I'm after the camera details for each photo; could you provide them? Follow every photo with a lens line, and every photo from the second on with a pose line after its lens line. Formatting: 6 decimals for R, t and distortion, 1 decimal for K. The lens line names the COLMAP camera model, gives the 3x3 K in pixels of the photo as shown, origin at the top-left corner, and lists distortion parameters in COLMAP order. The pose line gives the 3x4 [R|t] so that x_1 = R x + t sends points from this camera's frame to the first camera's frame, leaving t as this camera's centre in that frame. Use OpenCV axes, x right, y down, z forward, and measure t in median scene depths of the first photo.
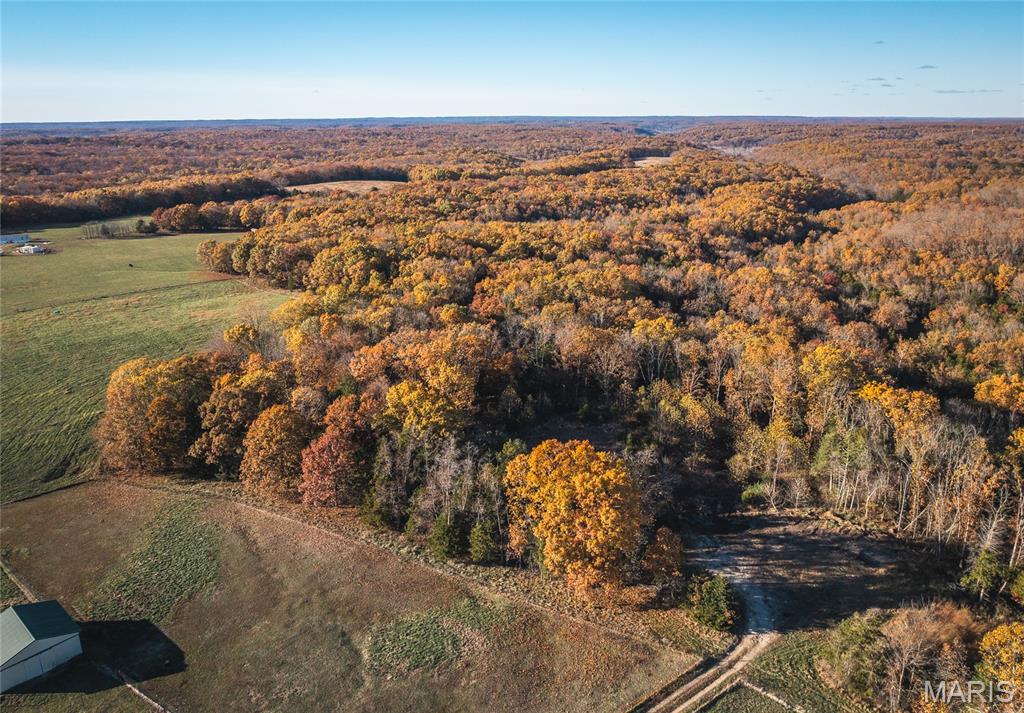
lens RADIAL K [[735.9, 0, 509.0], [0, 735.9, 315.0], [0, 0, 1]] dist [-0.012448, -0.046927]
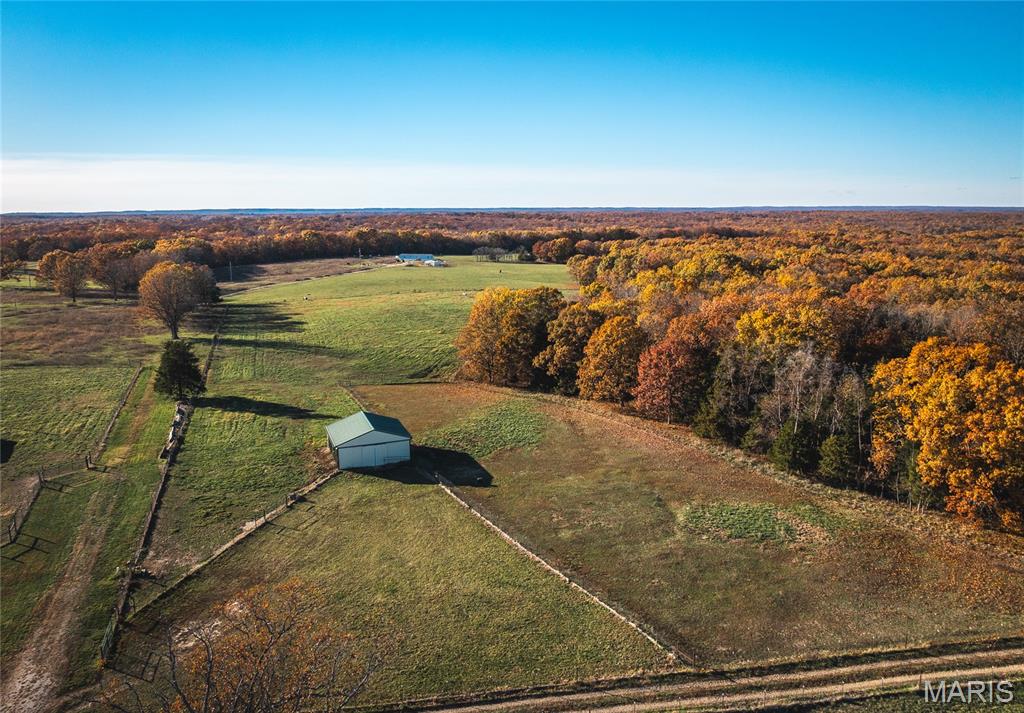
lens RADIAL K [[738.2, 0, 509.9], [0, 738.2, 344.8], [0, 0, 1]] dist [-0.039544, -0.006981]
pose [[0.883355, 0.086384, -0.460676, 0.007282], [-0.121723, 0.991427, -0.047498, 0.216773], [0.452623, 0.098033, 0.886297, 0.069275]]
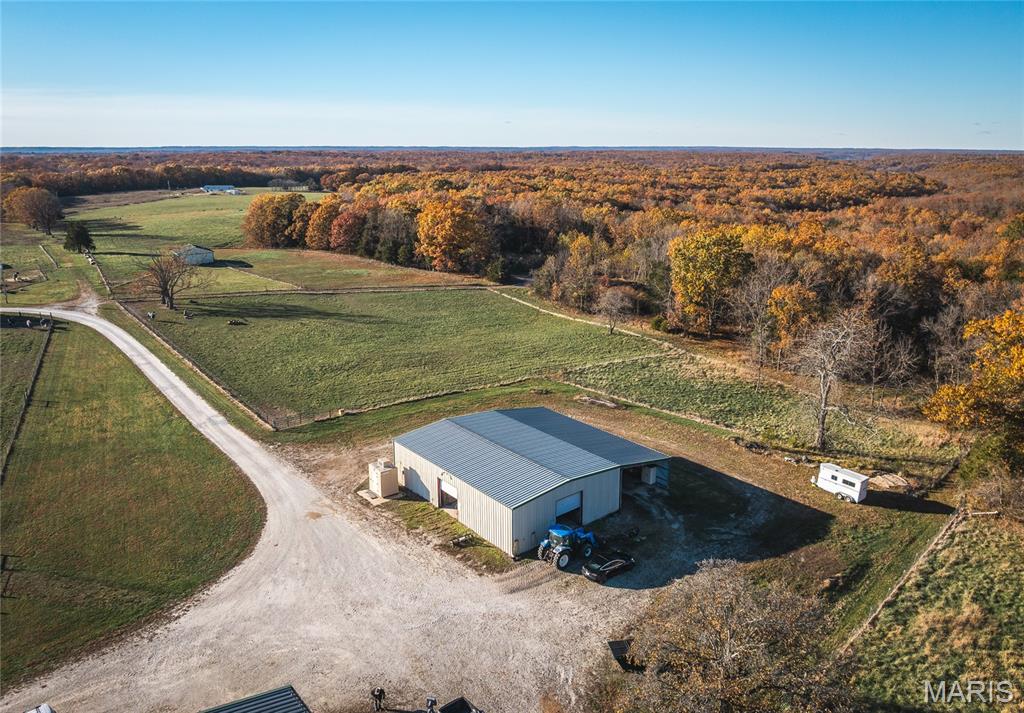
lens RADIAL K [[734.4, 0, 512.0], [0, 734.4, 318.6], [0, 0, 1]] dist [-0.042697, -0.001492]
pose [[0.971157, 0.062214, -0.230182, 0.569390], [-0.069587, 0.997286, -0.024047, 0.411624], [0.228062, 0.039372, 0.972850, -0.673062]]
